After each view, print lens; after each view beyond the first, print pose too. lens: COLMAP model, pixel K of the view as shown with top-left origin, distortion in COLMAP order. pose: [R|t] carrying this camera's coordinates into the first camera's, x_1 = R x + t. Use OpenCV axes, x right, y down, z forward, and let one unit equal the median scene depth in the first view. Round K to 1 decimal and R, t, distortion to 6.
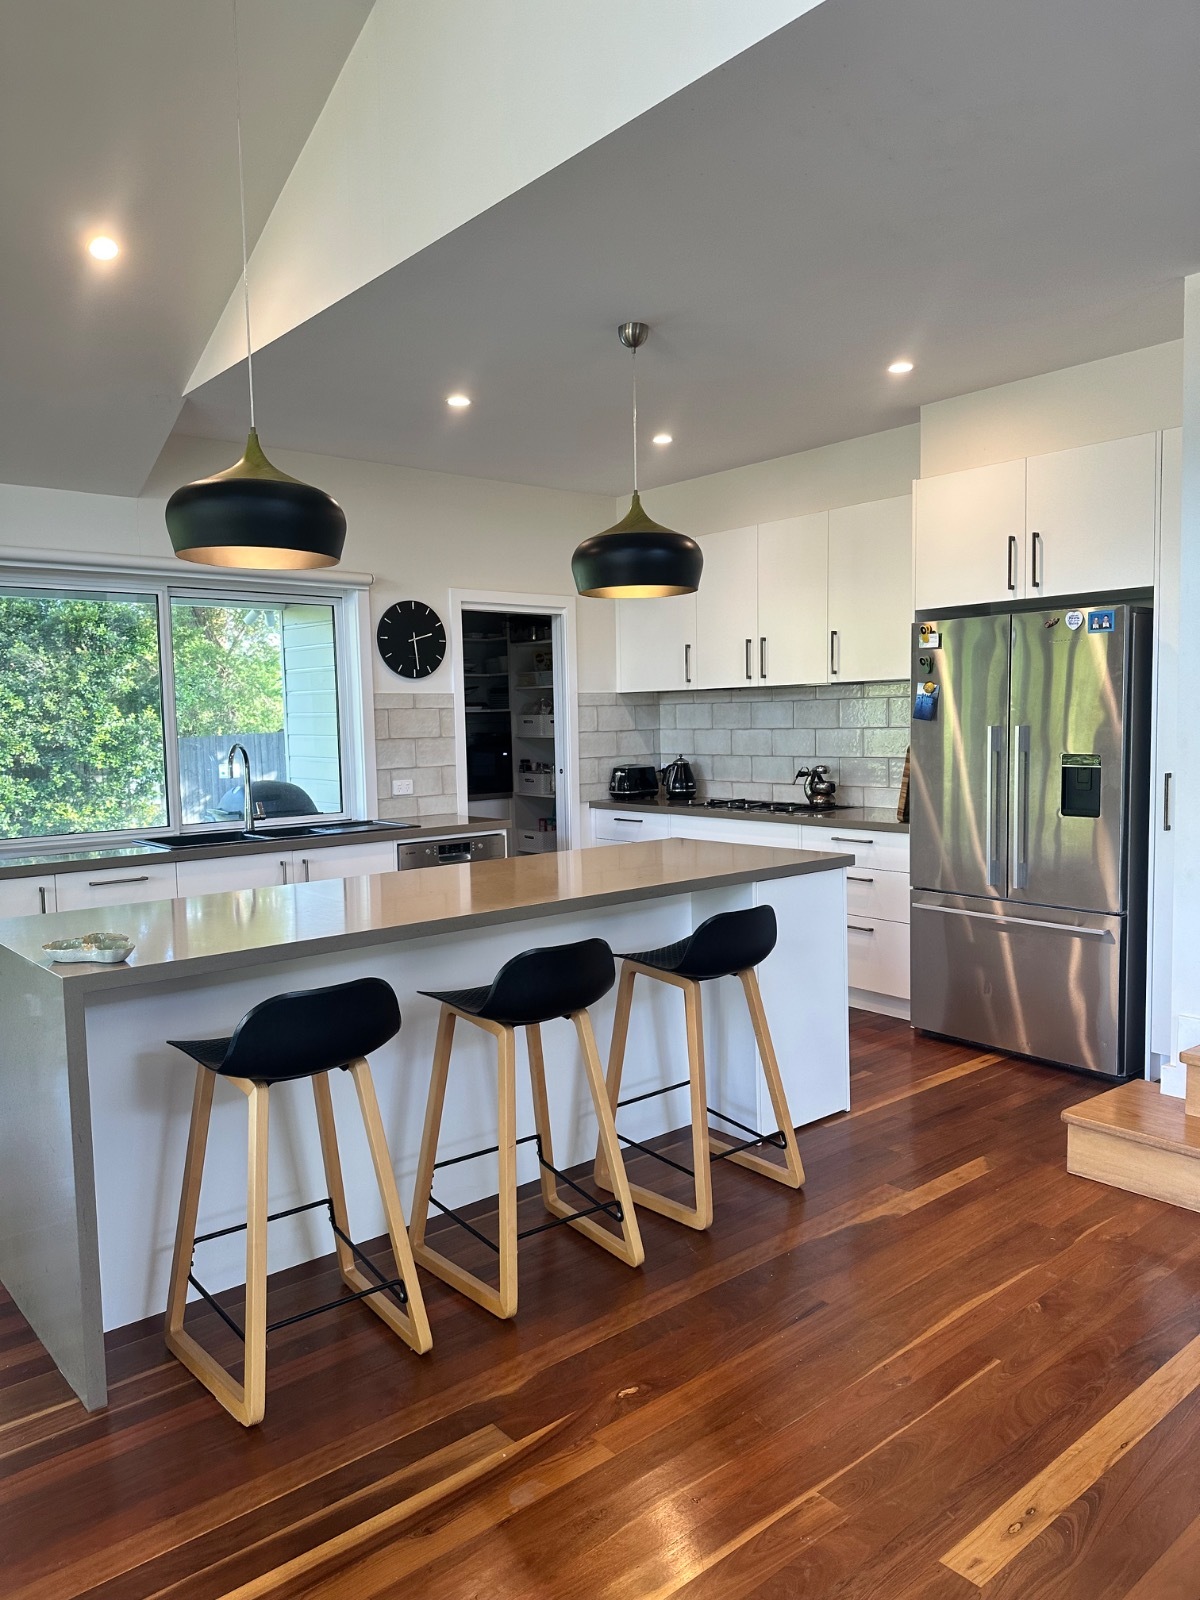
lens RADIAL K [[1135.2, 0, 600.0], [0, 1135.2, 800.0], [0, 0, 1]] dist [-0.000771, -0.004826]
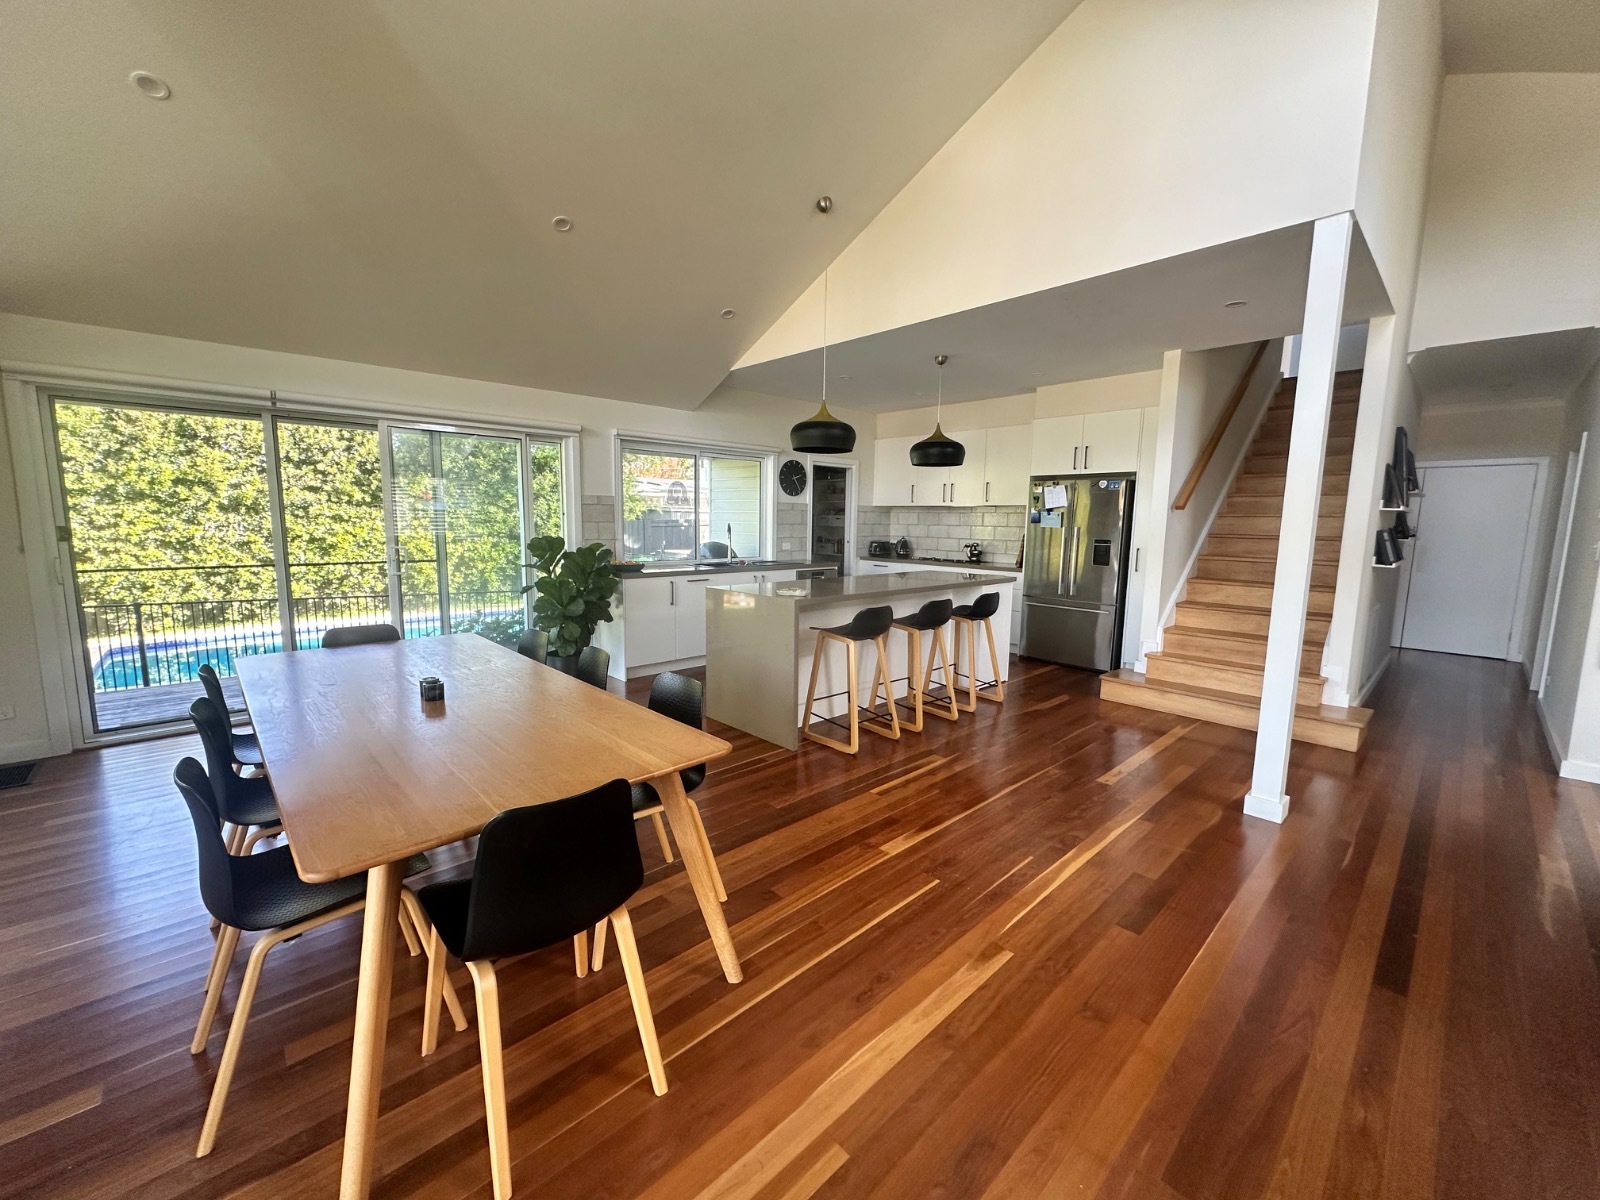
lens RADIAL K [[637.0, 0, 796.5], [0, 637.0, 620.8], [0, 0, 1]] dist [0.000342, 0.000016]
pose [[0.997956, 0.029001, 0.056945, -0.228888], [-0.033957, 0.995534, 0.088084, 0.024710], [-0.054136, -0.089838, 0.994484, -0.251182]]
